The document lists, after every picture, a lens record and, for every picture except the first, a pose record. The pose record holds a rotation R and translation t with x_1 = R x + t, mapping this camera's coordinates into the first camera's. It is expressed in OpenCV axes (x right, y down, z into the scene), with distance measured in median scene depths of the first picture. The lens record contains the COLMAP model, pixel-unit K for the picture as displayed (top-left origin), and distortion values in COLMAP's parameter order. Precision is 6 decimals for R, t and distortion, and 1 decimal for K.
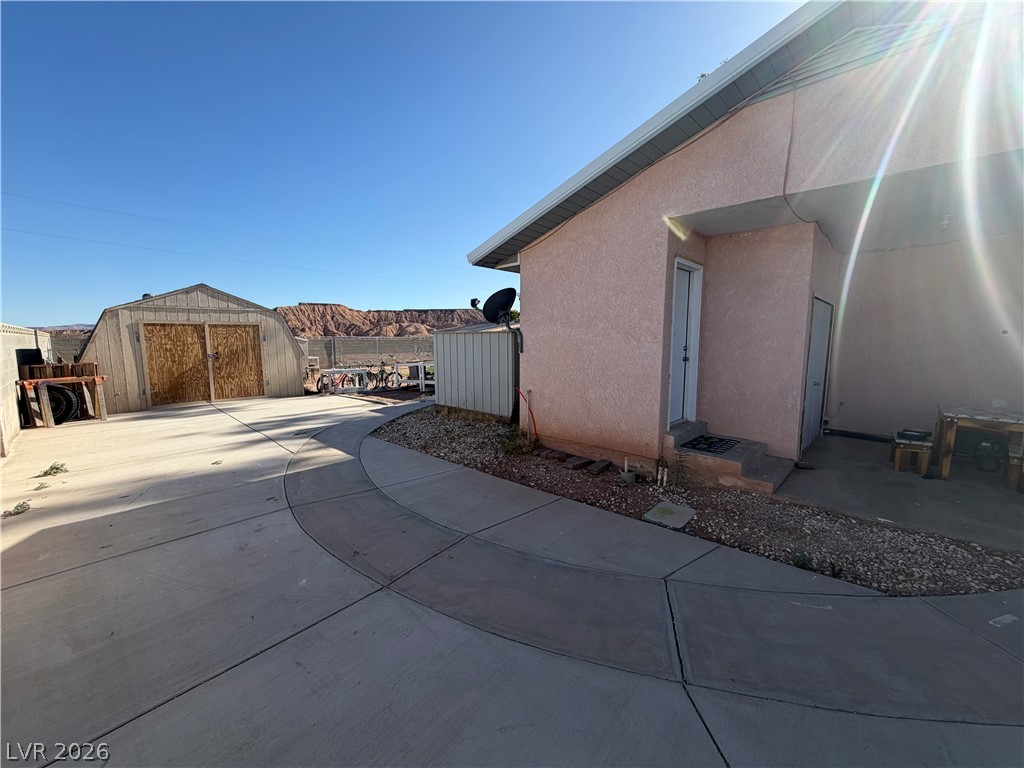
lens RADIAL K [[407.4, 0, 510.5], [0, 407.4, 384.7], [0, 0, 1]] dist [0.000312, 0.000010]
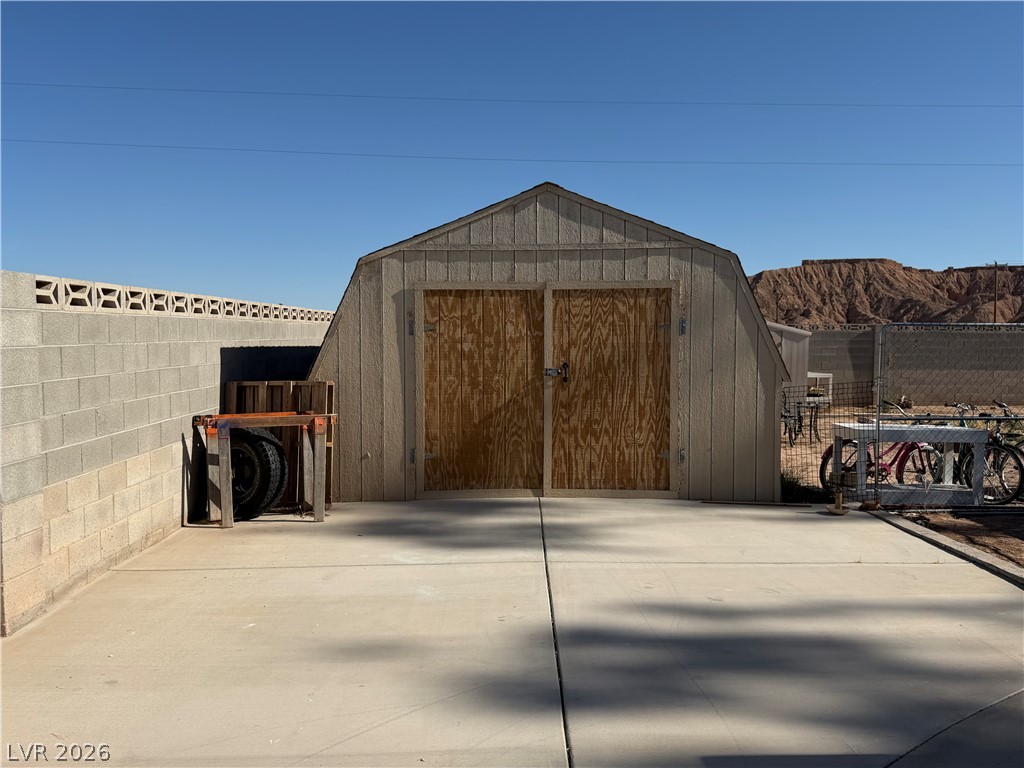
lens RADIAL K [[802.1, 0, 512.0], [0, 802.1, 384.0], [0, 0, 1]] dist [0.044897, -0.008604]
pose [[0.684445, 0.050897, -0.727286, -0.217295], [-0.084674, 0.996359, -0.009958, -0.049148], [0.724131, 0.068398, 0.686263, 0.457782]]
